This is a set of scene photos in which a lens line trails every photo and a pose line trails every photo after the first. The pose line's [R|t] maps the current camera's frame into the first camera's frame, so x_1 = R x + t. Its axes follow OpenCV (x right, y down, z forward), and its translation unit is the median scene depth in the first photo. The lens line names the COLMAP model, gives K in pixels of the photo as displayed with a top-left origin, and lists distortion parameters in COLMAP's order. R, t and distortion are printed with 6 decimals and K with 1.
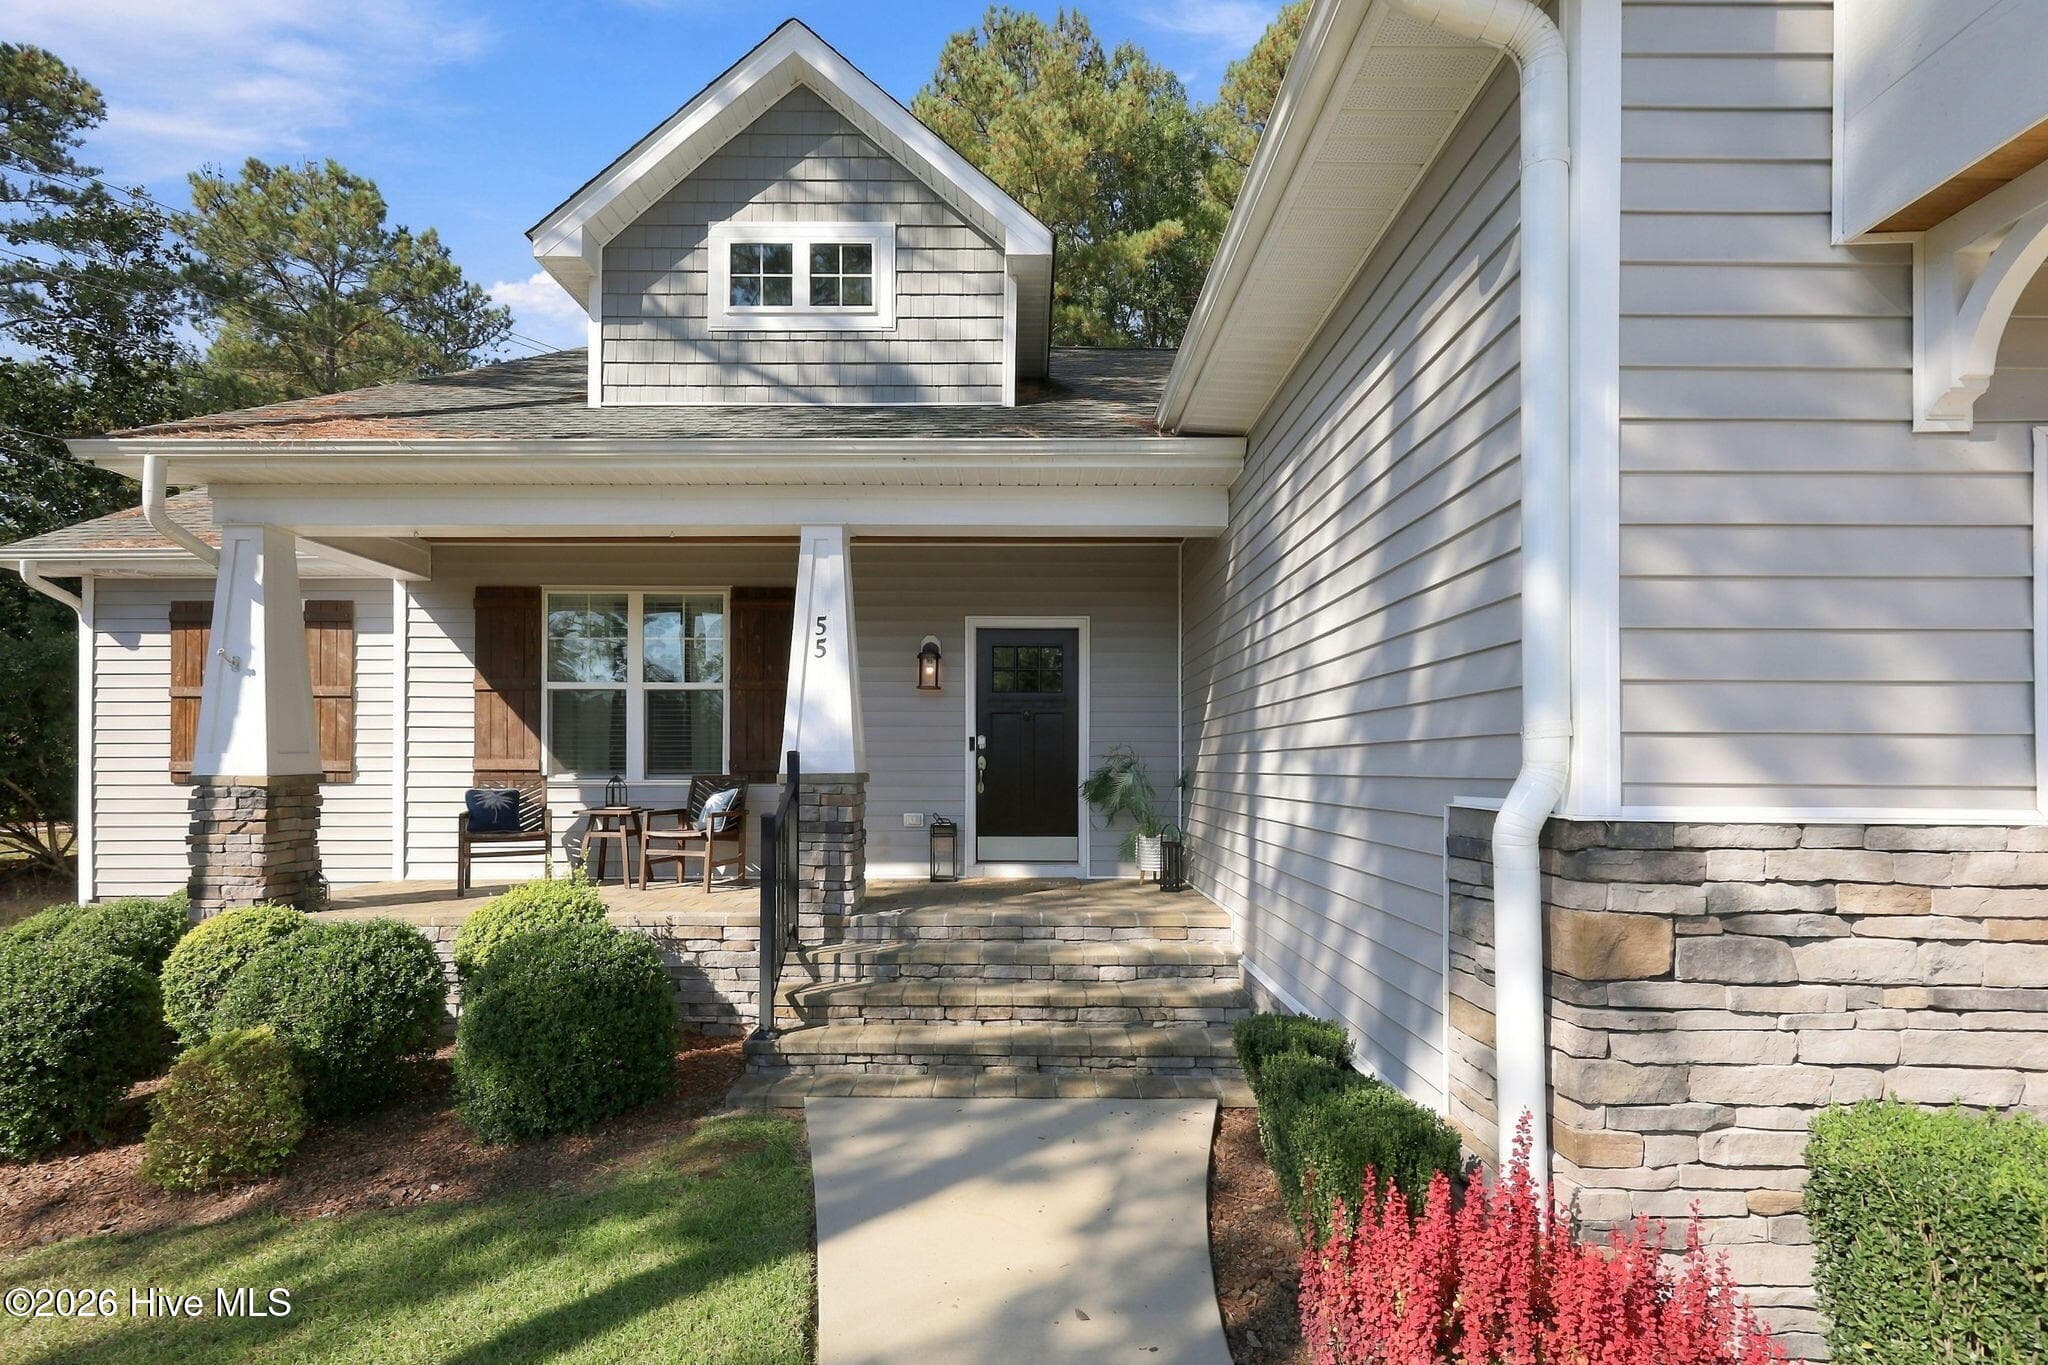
lens RADIAL K [[936.8, 0, 1023.0], [0, 936.8, 761.1], [0, 0, 1]] dist [0.001589, 0.000453]
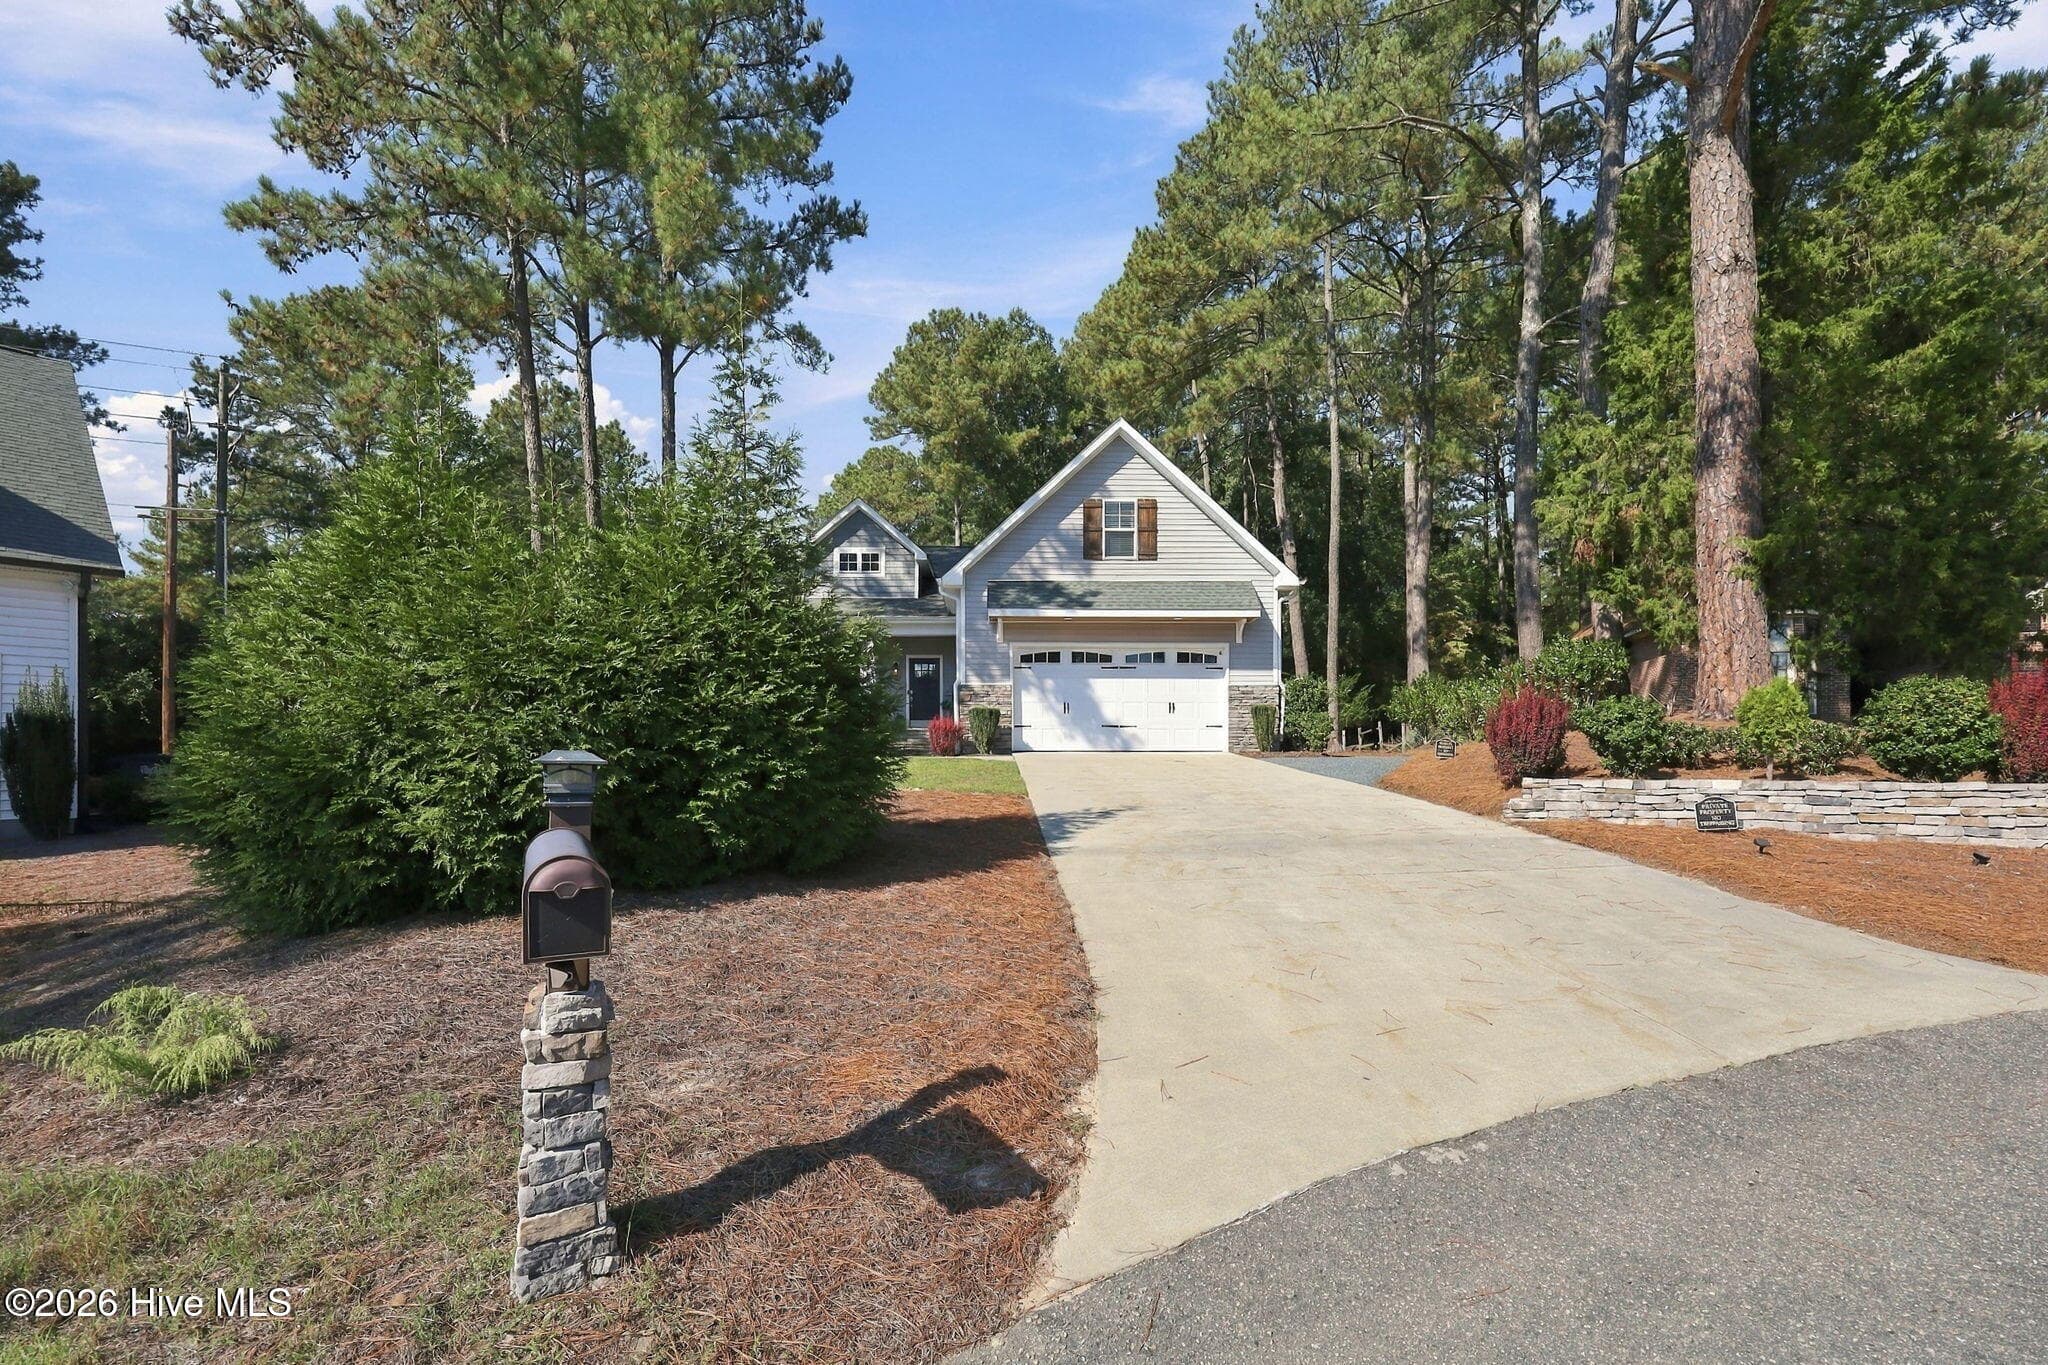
lens RADIAL K [[886.3, 0, 1022.0], [0, 886.3, 770.1], [0, 0, 1]] dist [-0.002122, 0.000099]
pose [[0.999732, -0.003204, 0.022918, 0.317921], [0.003005, 0.999958, 0.008705, 0.266471], [-0.022945, -0.008633, 0.999699, -2.483167]]
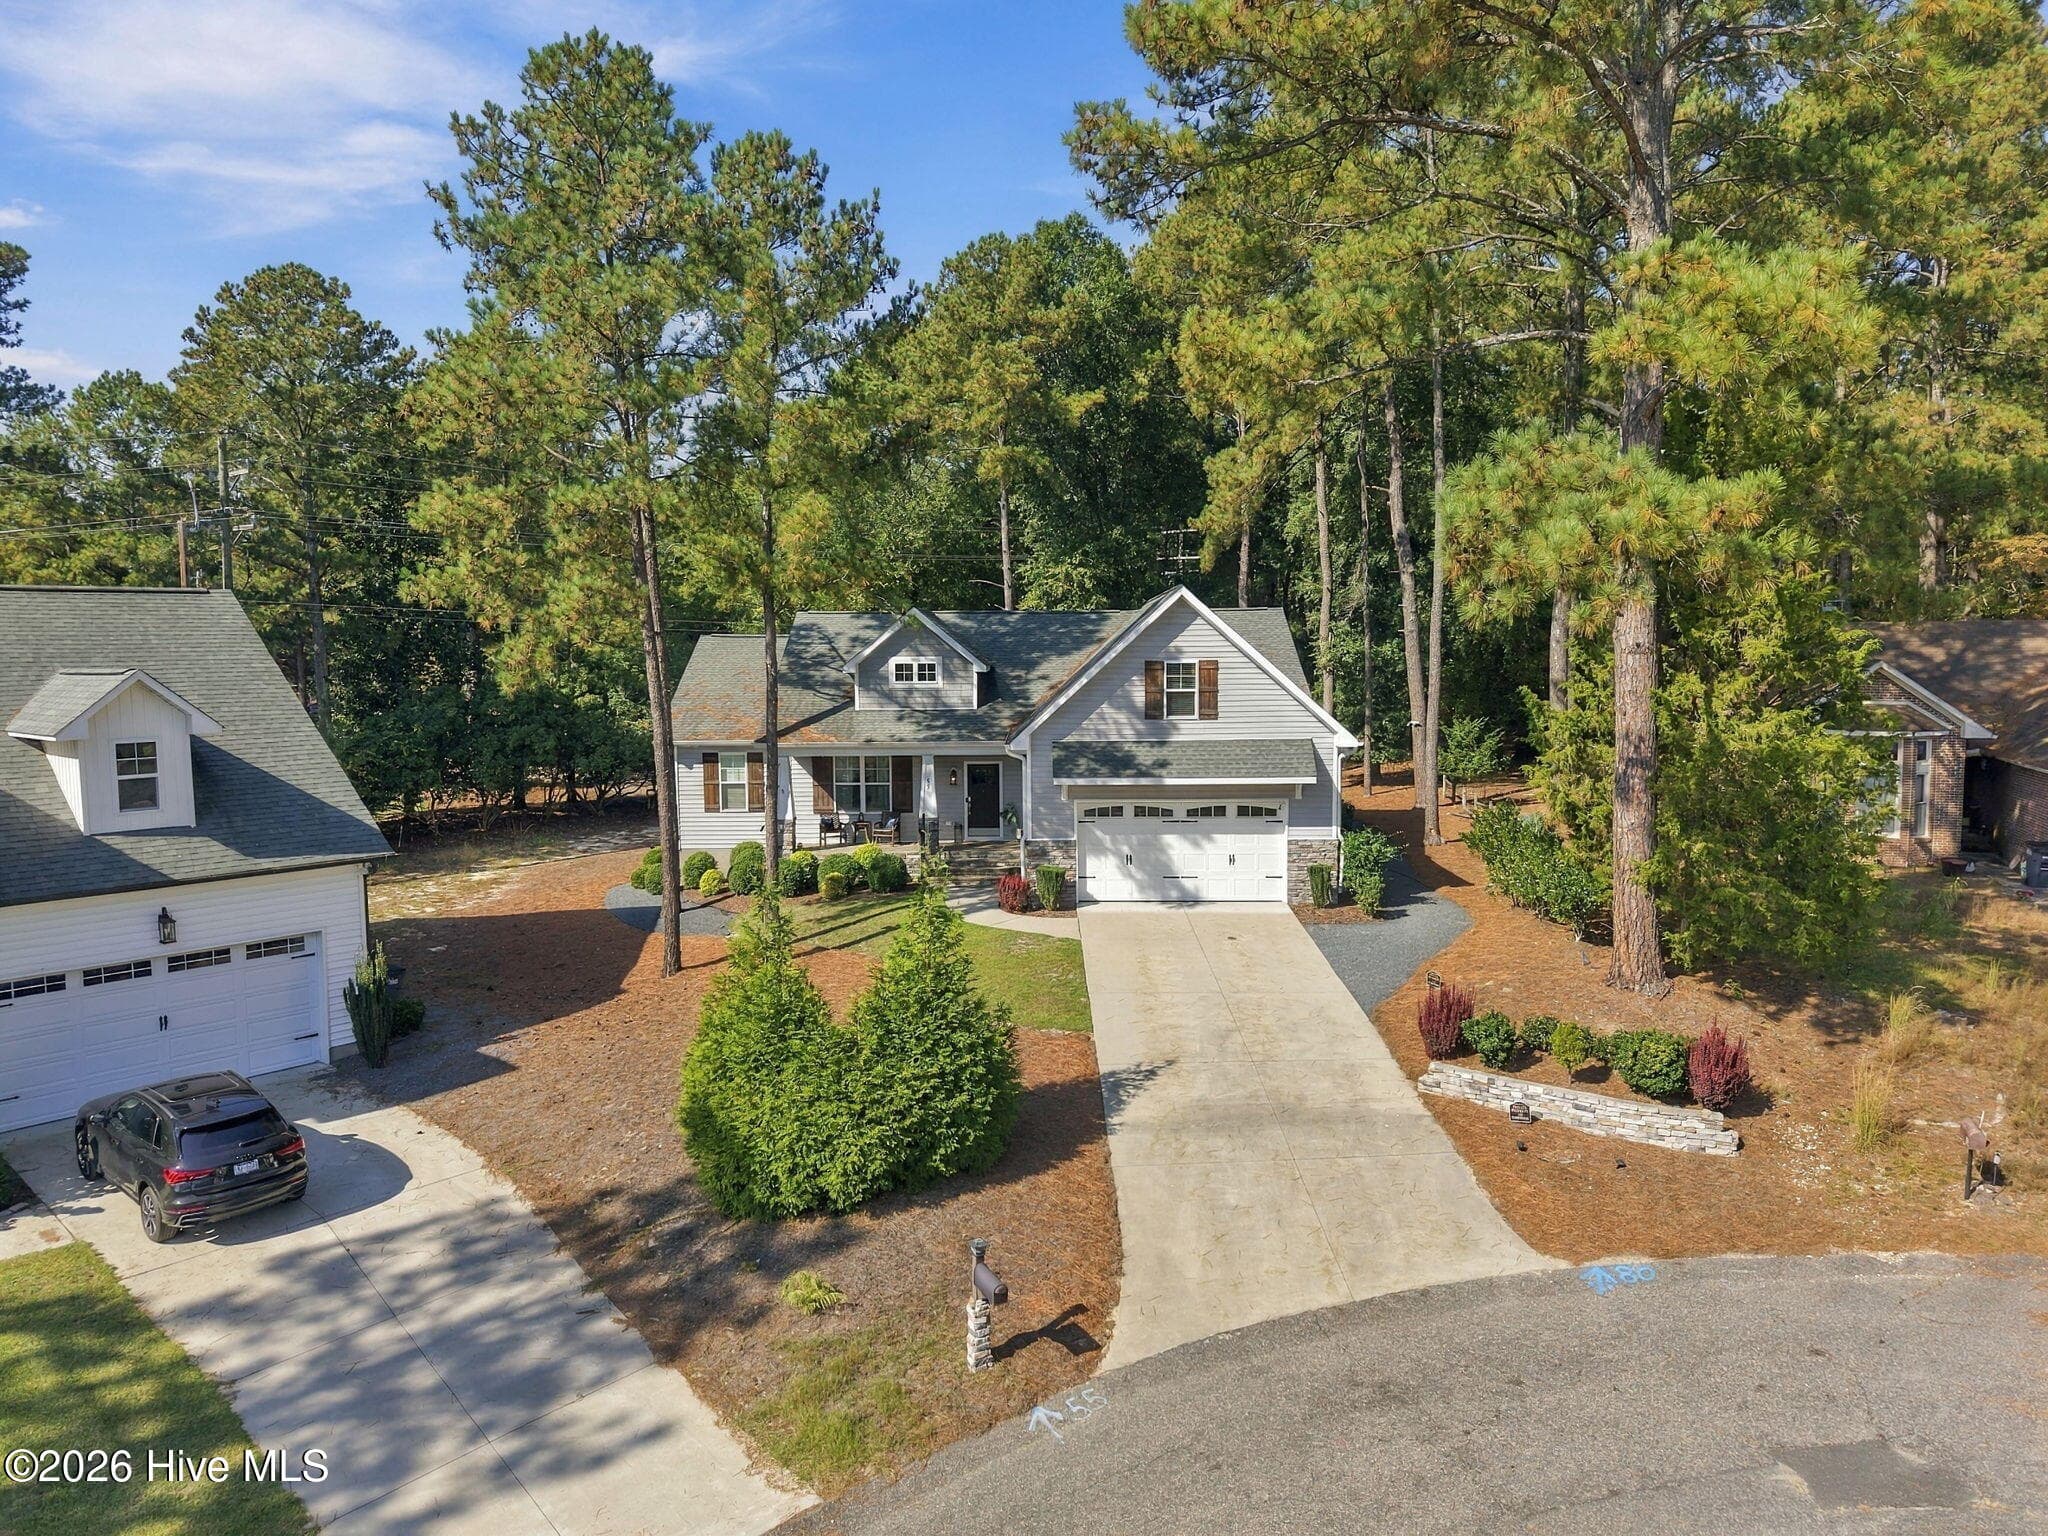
lens RADIAL K [[1386.7, 0, 1021.1], [0, 1386.7, 755.5], [0, 0, 1]] dist [0.015416, -0.006840]
pose [[0.999693, -0.010662, -0.022366, 0.272387], [0.012643, 0.995825, 0.090400, -0.672512], [0.021309, -0.090655, 0.995654, -4.194182]]
